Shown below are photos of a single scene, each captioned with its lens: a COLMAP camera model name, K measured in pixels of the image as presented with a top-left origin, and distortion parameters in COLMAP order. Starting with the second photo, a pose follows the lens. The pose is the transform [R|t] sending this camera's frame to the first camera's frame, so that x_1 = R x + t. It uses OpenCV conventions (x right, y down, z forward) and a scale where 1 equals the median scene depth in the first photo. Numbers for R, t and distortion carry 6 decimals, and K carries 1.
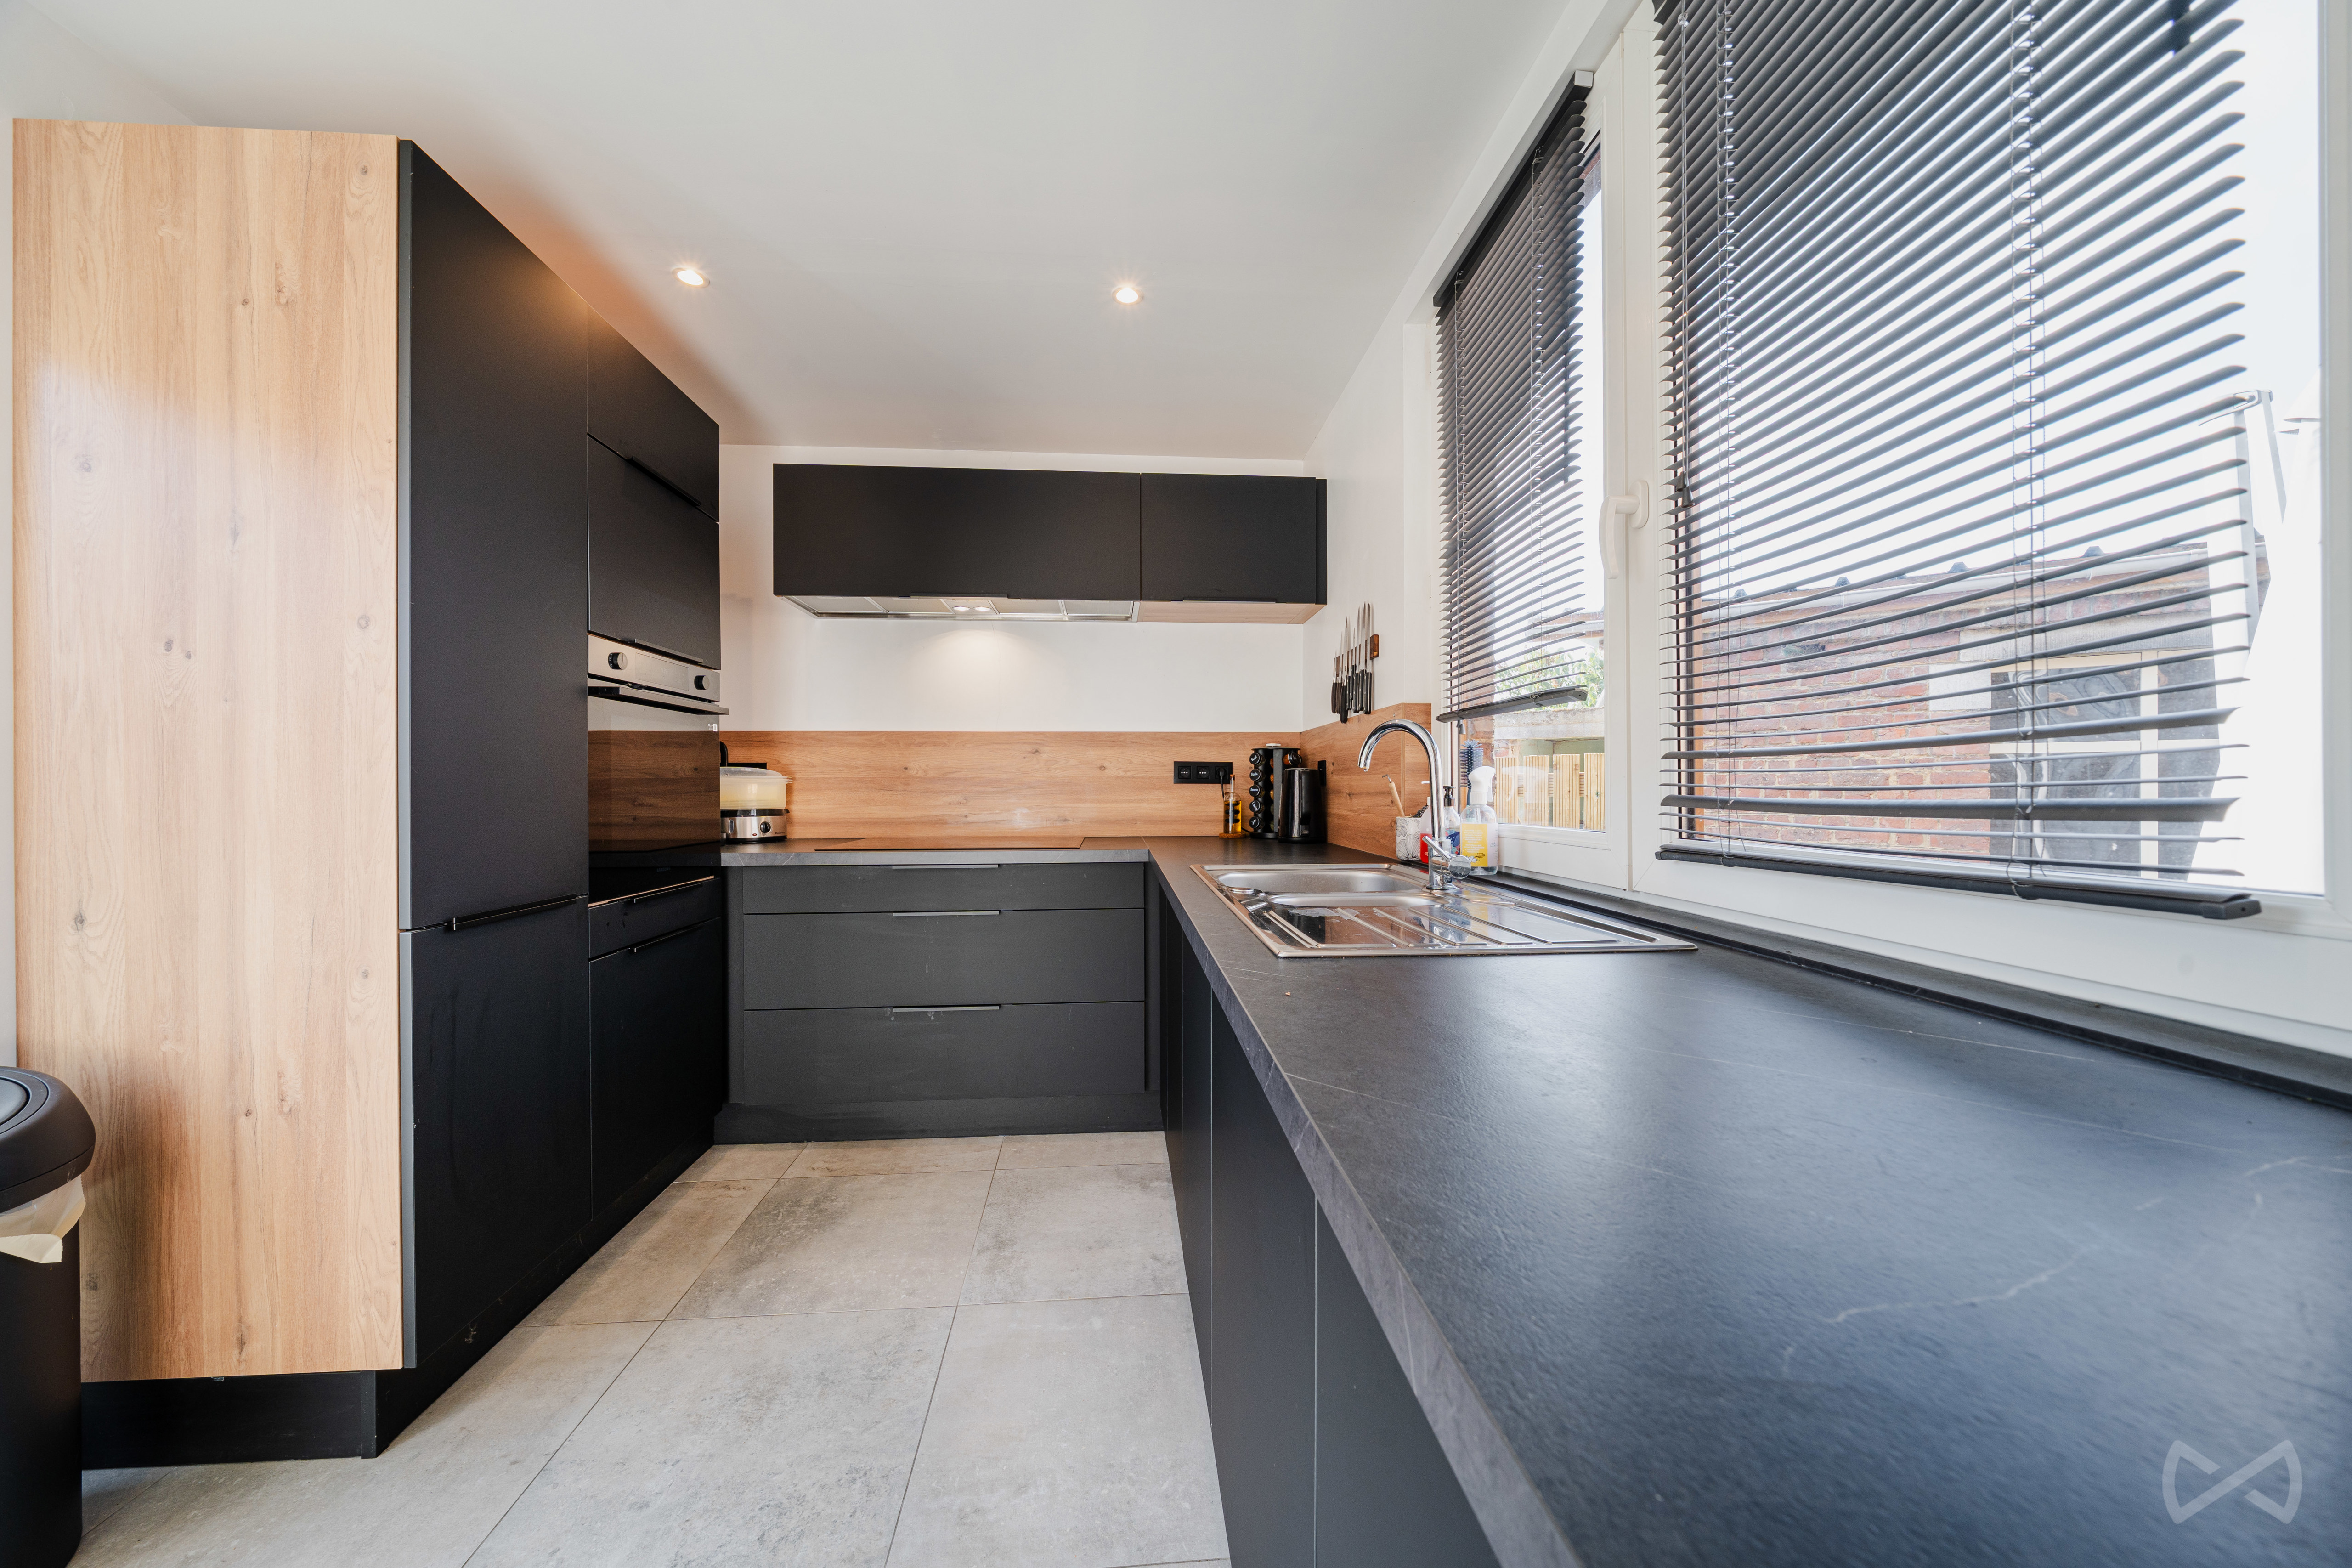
lens RADIAL K [[799.9, 0, 1168.1], [0, 799.9, 788.7], [0, 0, 1]] dist [-0.004545, -0.000005]
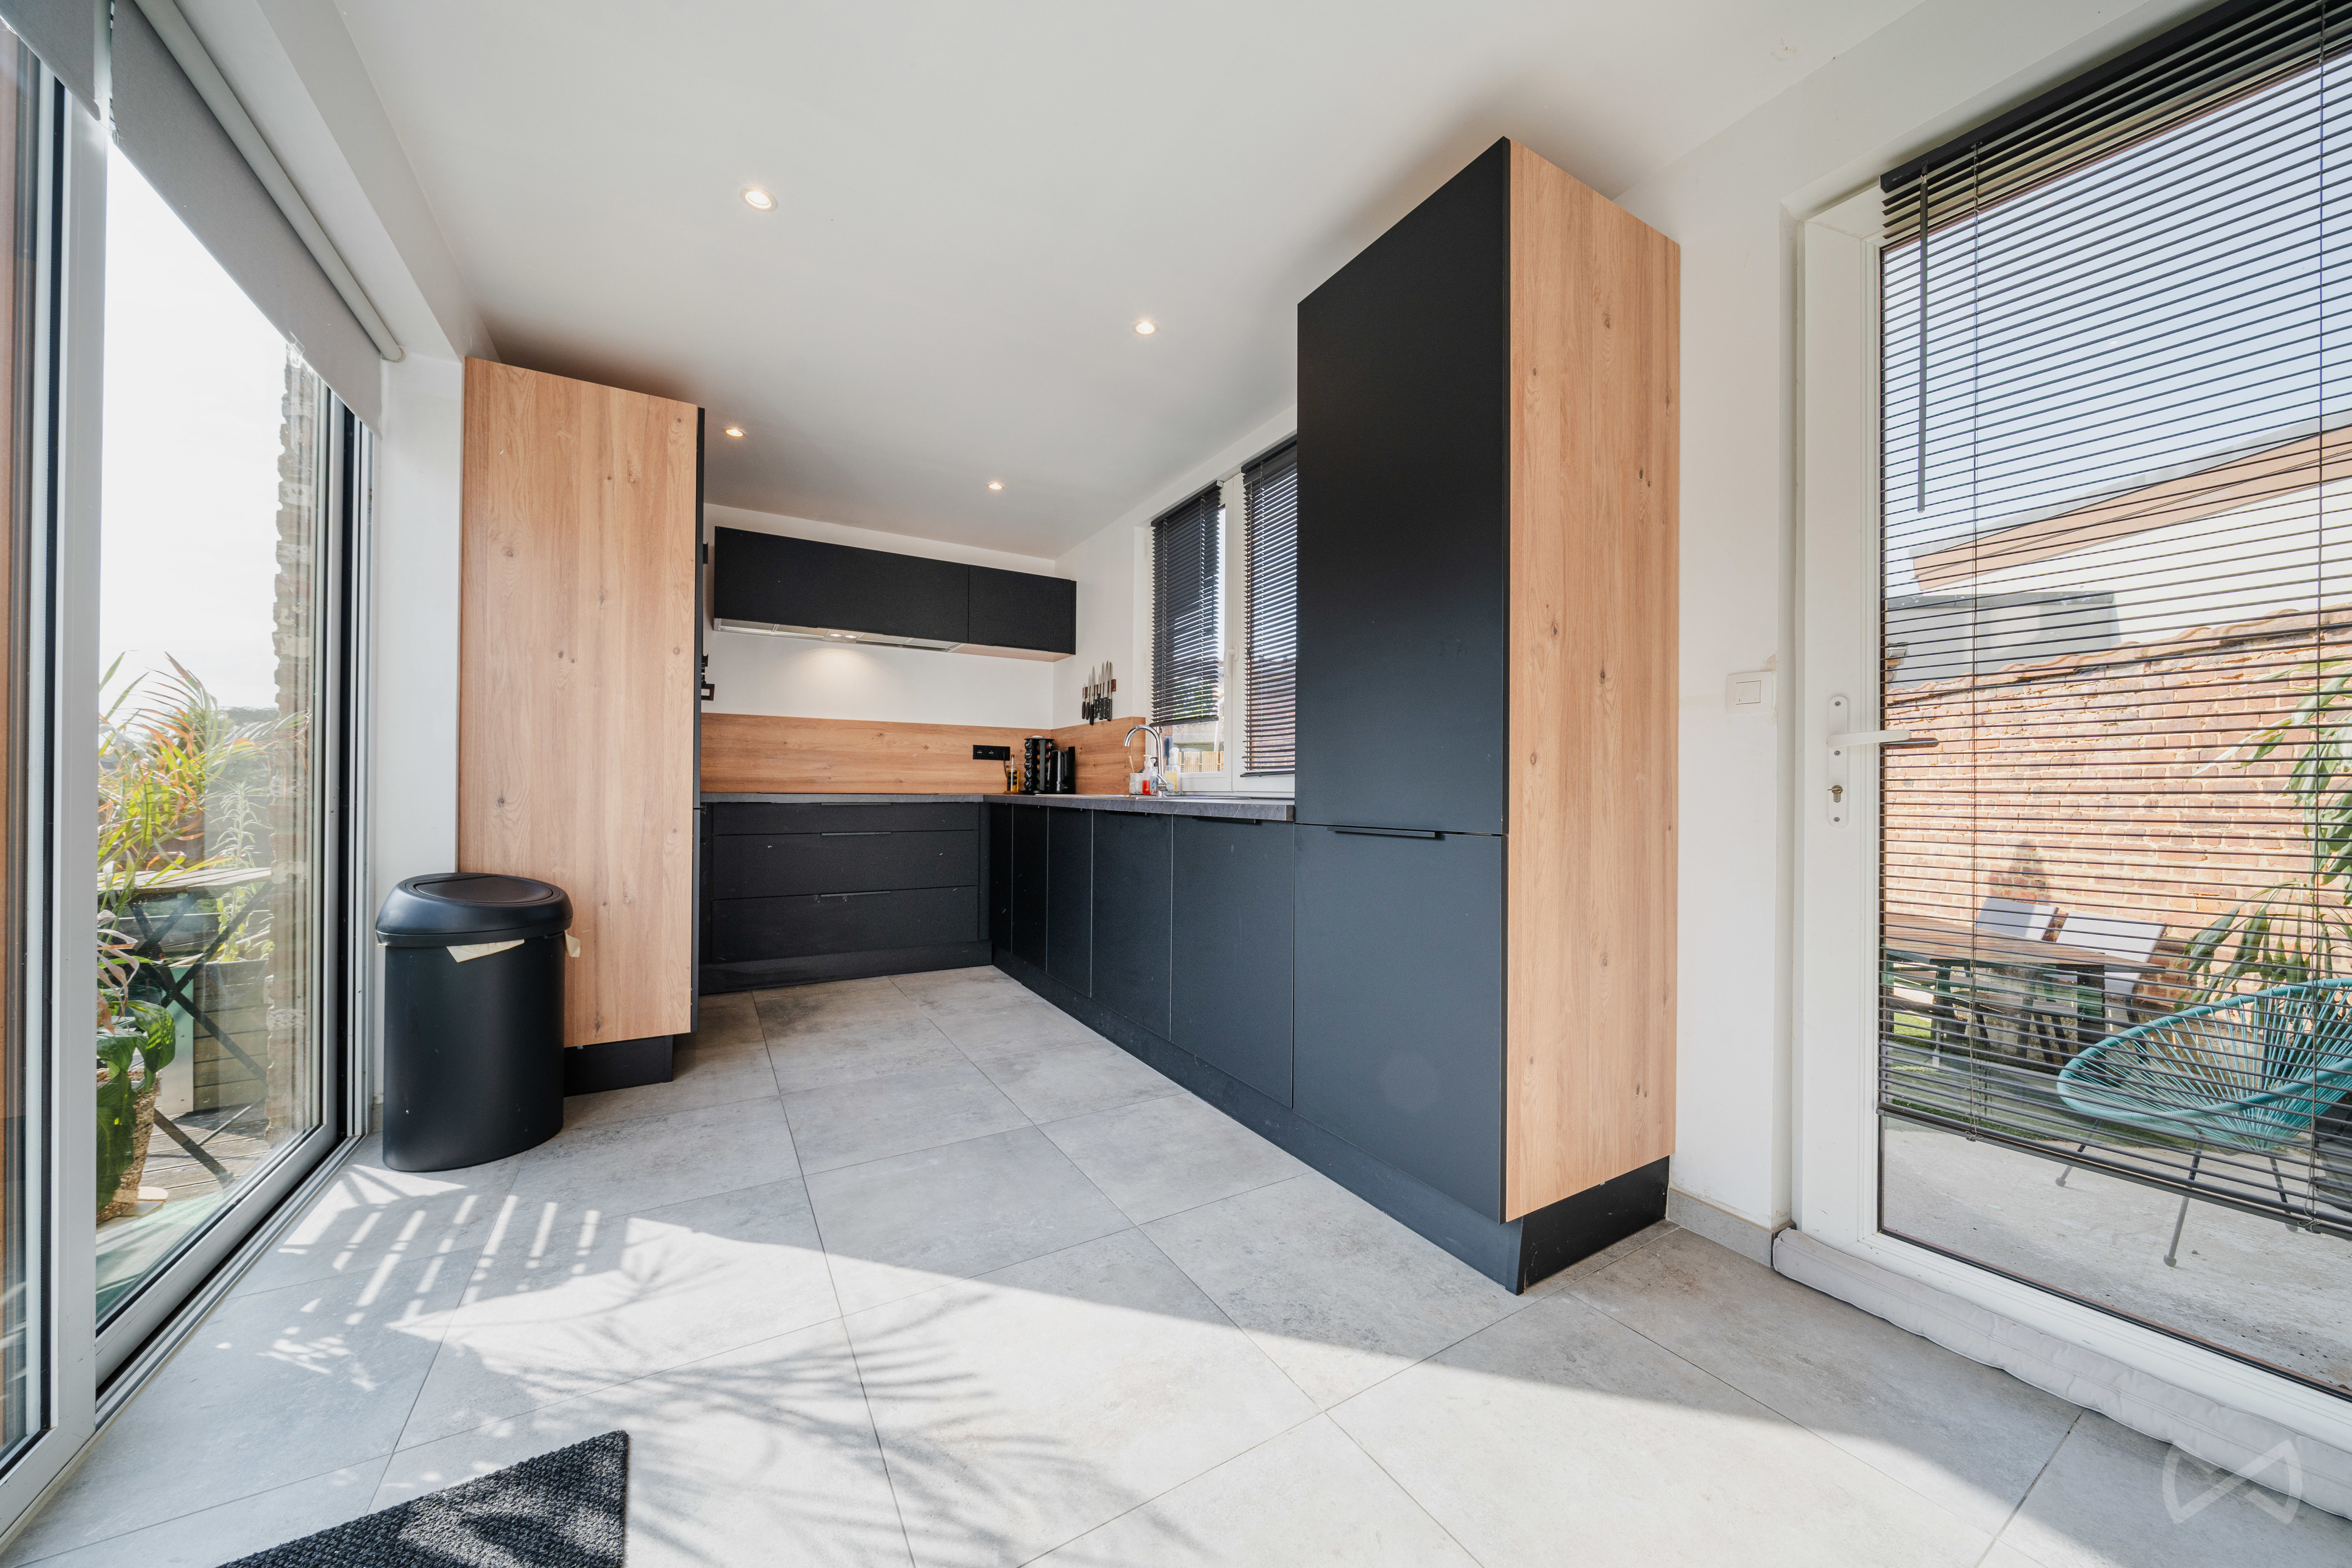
lens RADIAL K [[799.9, 0, 1168.1], [0, 799.9, 788.7], [0, 0, 1]] dist [-0.004545, -0.000005]
pose [[0.897015, 0.010687, 0.441870, -0.465197], [-0.009345, 0.999943, -0.005215, 0.076149], [-0.441900, 0.000548, 0.897064, -0.763971]]
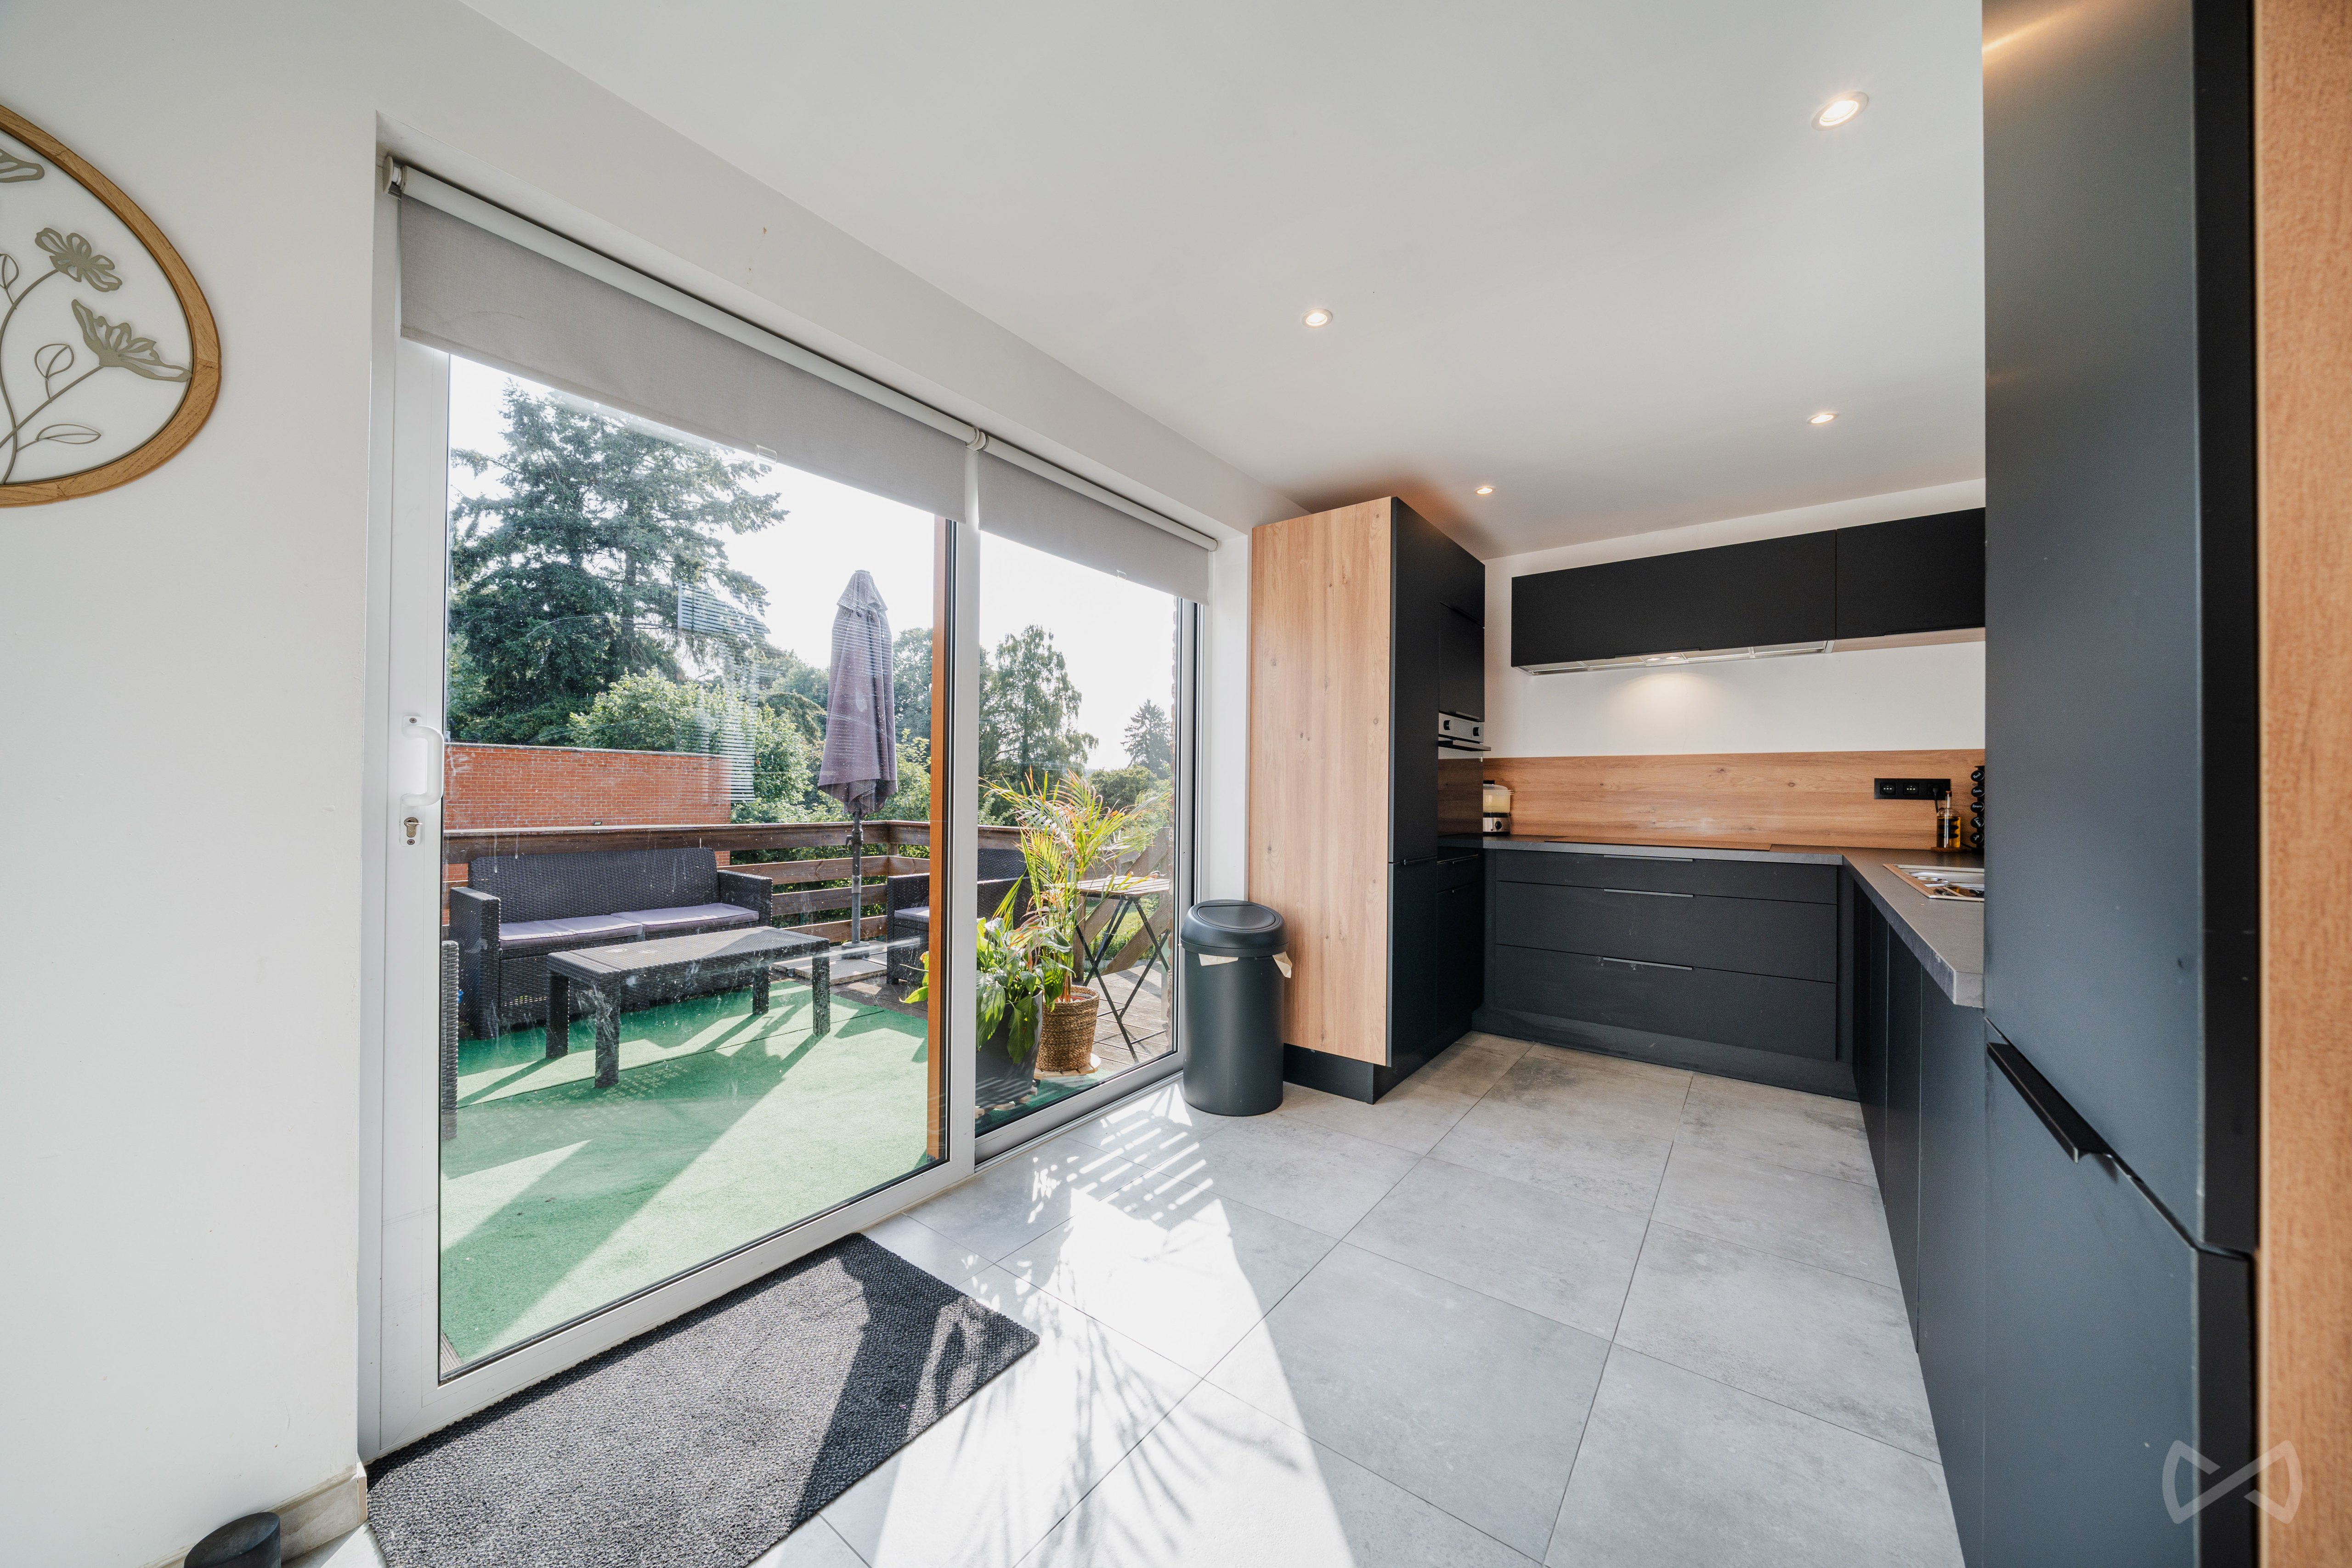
lens RADIAL K [[799.9, 0, 1168.1], [0, 799.9, 788.7], [0, 0, 1]] dist [-0.004545, -0.000005]
pose [[0.743017, 0.006023, -0.669245, 0.025810], [-0.014206, 0.999876, -0.006773, 0.000628], [0.669122, 0.014540, 0.743010, -0.603016]]
